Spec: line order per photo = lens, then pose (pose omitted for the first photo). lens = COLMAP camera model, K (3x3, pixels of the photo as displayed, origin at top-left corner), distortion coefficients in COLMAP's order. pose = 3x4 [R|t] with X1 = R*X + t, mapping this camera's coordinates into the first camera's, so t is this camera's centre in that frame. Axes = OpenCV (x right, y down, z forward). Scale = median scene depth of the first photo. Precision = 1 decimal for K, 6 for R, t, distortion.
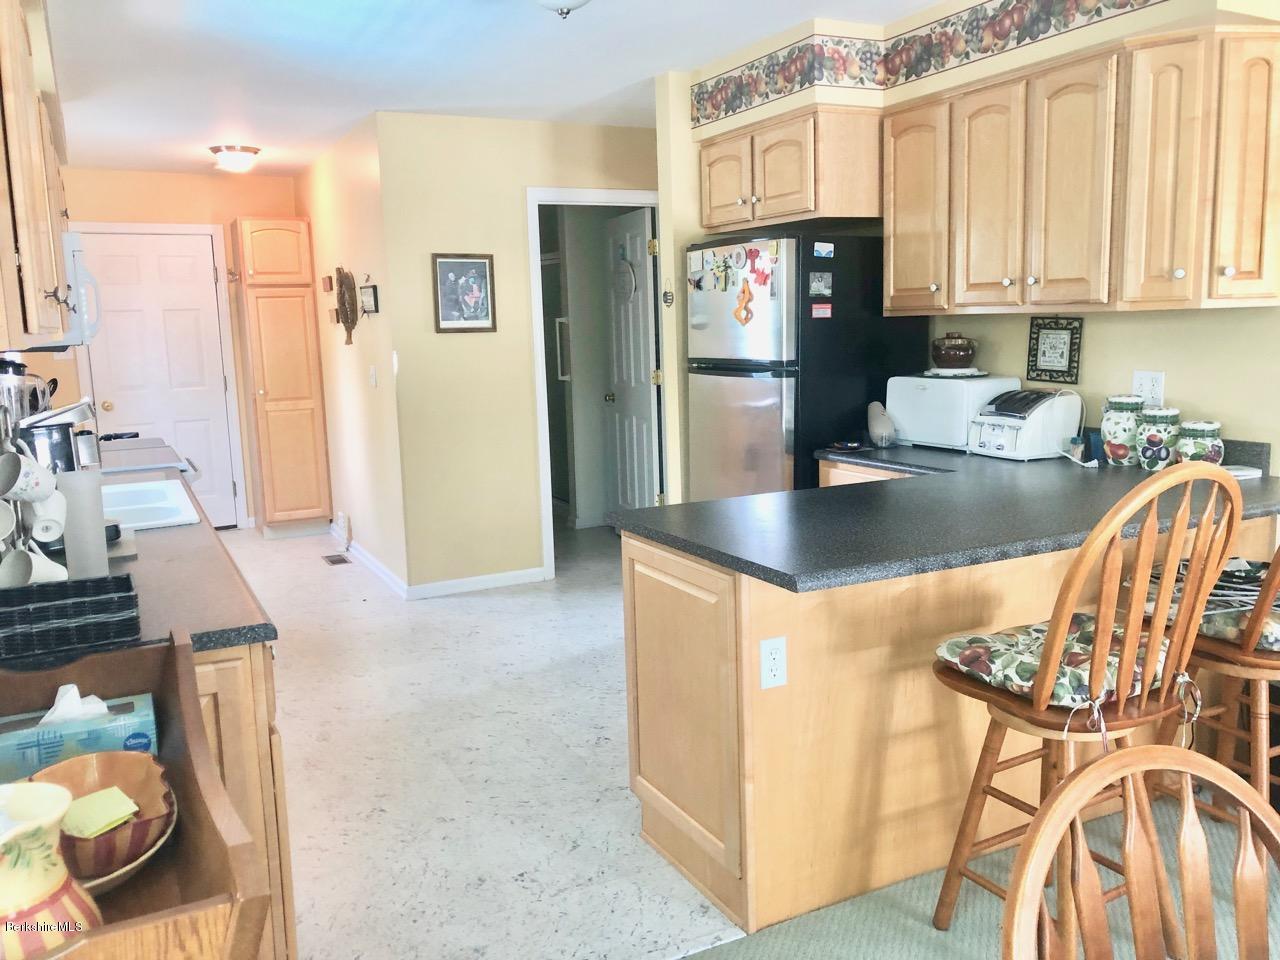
lens RADIAL K [[1060.5, 0, 638.2], [0, 1060.5, 473.1], [0, 0, 1]] dist [0.040182, -0.050372]
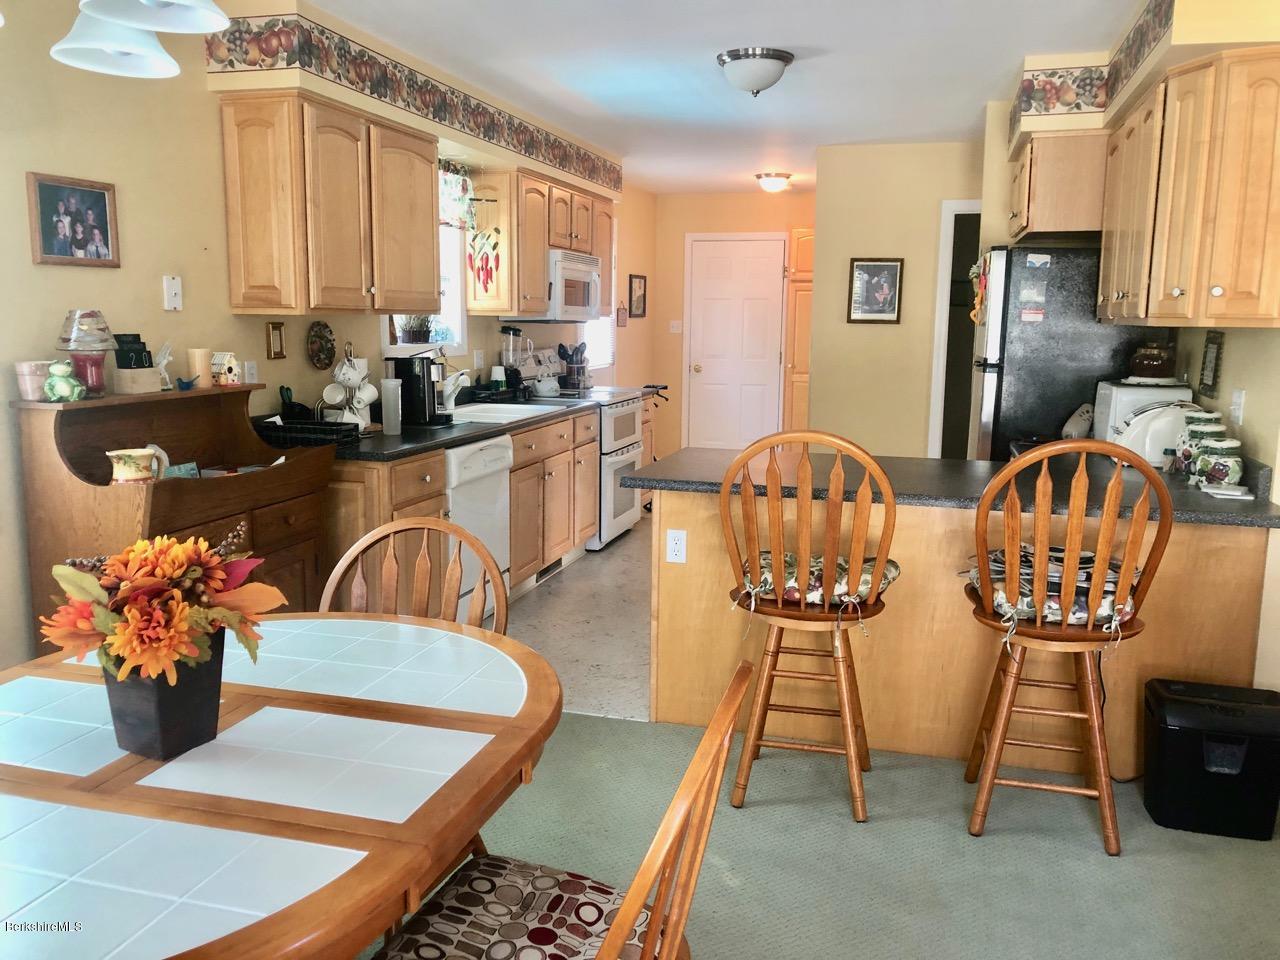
lens RADIAL K [[1060.5, 0, 632.2], [0, 1060.5, 487.4], [0, 0, 1]] dist [0.040182, -0.050372]
pose [[0.734969, 0.146089, -0.662177, 0.628318], [-0.129143, 0.988800, 0.074808, -0.005420], [0.665689, 0.030535, 0.745604, -0.100066]]
